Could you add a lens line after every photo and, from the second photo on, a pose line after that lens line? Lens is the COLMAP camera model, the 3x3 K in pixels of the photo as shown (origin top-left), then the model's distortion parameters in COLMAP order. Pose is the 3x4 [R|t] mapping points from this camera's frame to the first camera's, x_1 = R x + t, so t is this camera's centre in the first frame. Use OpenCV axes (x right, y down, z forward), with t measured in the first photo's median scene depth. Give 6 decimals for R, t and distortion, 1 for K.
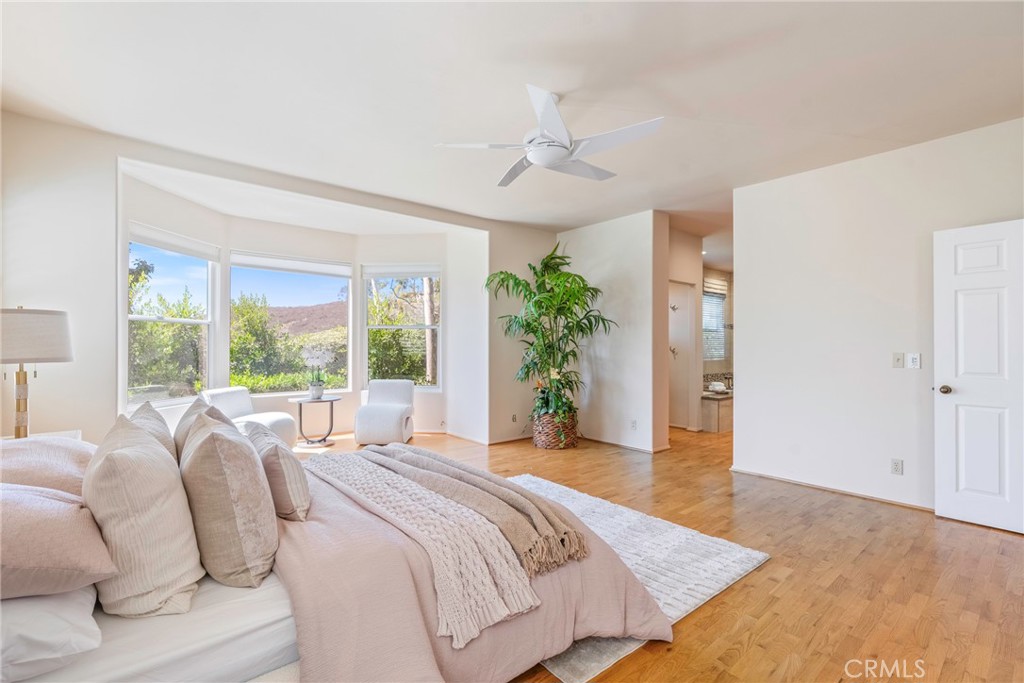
lens RADIAL K [[461.6, 0, 507.1], [0, 461.6, 343.3], [0, 0, 1]] dist [-0.006089, -0.000016]
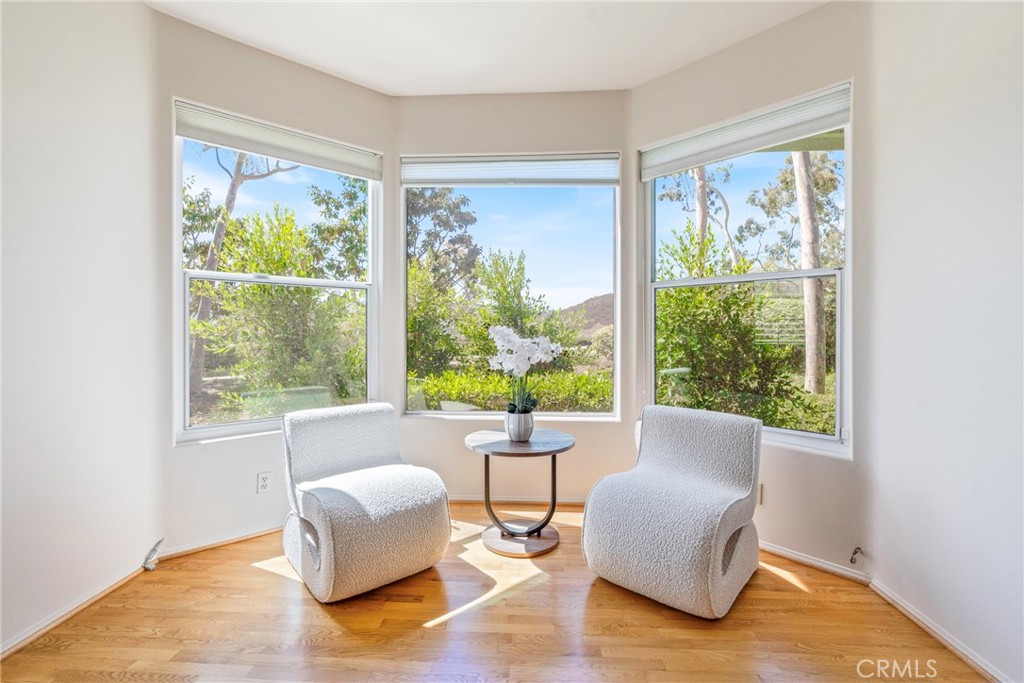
lens RADIAL K [[469.1, 0, 510.6], [0, 469.1, 331.9], [0, 0, 1]] dist [-0.004470, -0.000120]
pose [[0.740411, 0.000391, -0.672154, -0.096412], [0.003985, 0.999980, 0.004971, 0.009121], [0.672142, -0.006360, 0.740395, 0.574514]]
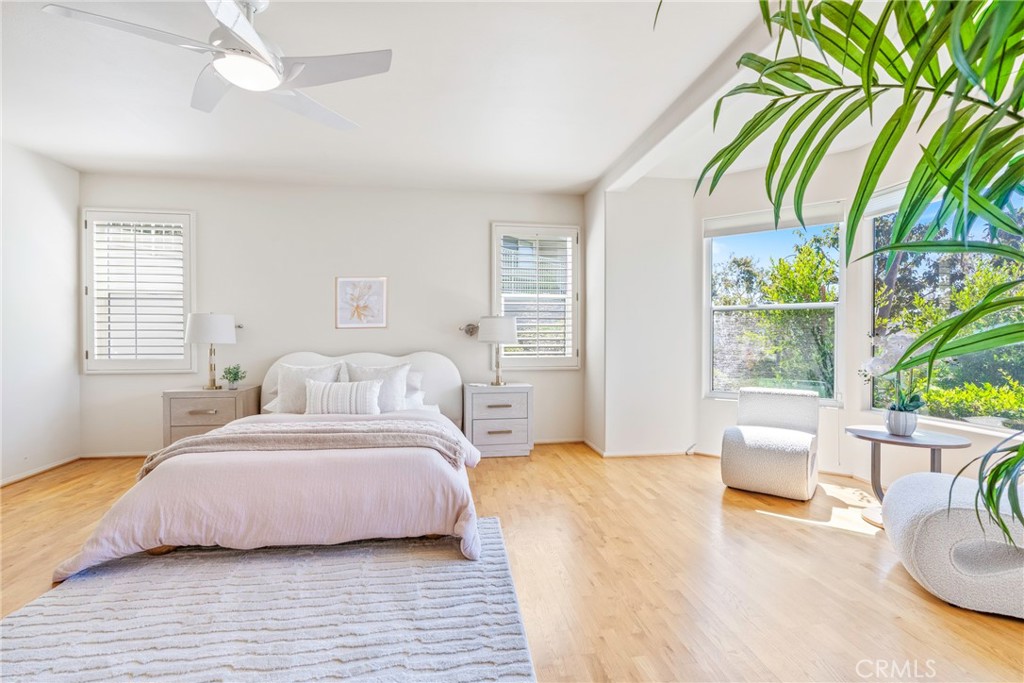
lens RADIAL K [[461.6, 0, 507.1], [0, 461.6, 343.3], [0, 0, 1]] dist [-0.006089, -0.000016]
pose [[-0.517612, 0.008201, -0.855576, 0.231449], [0.005152, 0.999966, 0.006468, 0.008460], [0.855600, -0.001060, -0.517637, 0.783536]]
